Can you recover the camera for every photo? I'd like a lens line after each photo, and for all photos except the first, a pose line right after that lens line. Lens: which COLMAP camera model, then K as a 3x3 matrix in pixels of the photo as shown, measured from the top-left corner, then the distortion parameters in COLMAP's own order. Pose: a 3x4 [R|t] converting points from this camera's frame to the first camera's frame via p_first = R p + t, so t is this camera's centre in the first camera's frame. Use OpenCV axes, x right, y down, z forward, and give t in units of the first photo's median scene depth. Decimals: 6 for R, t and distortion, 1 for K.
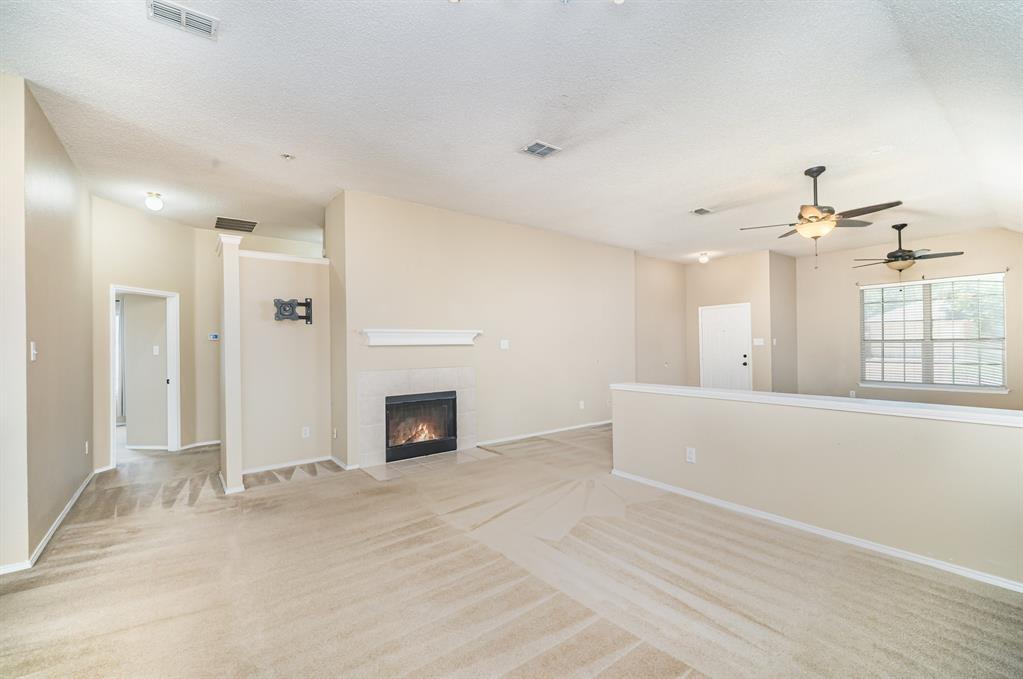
lens RADIAL K [[427.5, 0, 515.7], [0, 427.5, 336.8], [0, 0, 1]] dist [-0.012549, -0.000165]
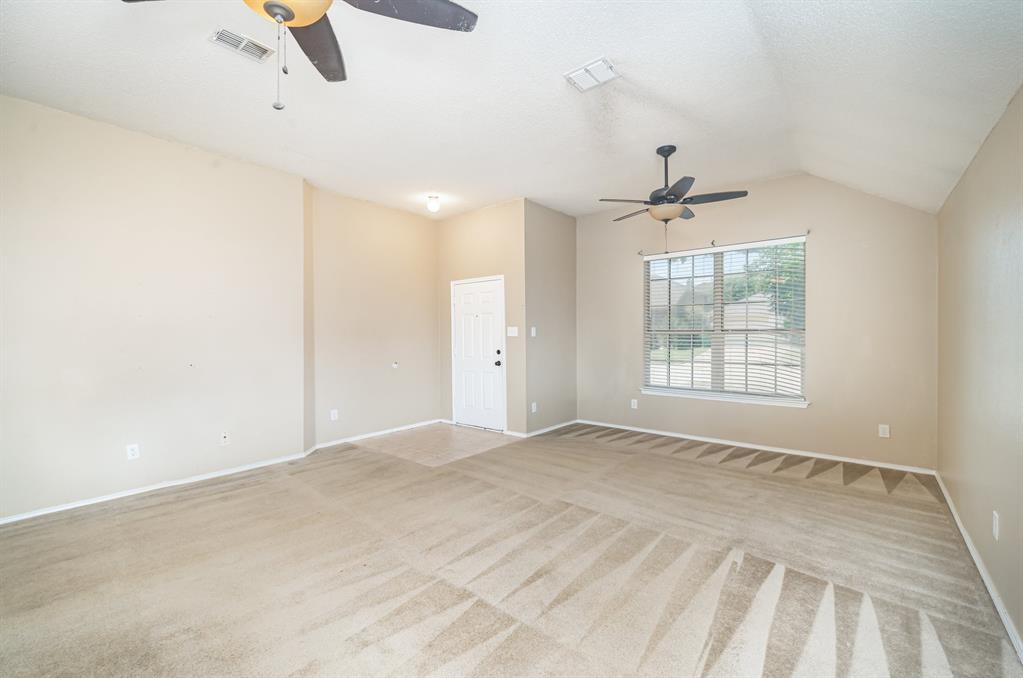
lens RADIAL K [[428.9, 0, 509.9], [0, 428.9, 342.2], [0, 0, 1]] dist [0.000430, -0.000359]
pose [[0.976844, 0.000413, 0.213955, 0.429639], [-0.009576, 0.999081, 0.041790, -0.000590], [-0.213741, -0.042871, 0.975949, 0.329321]]
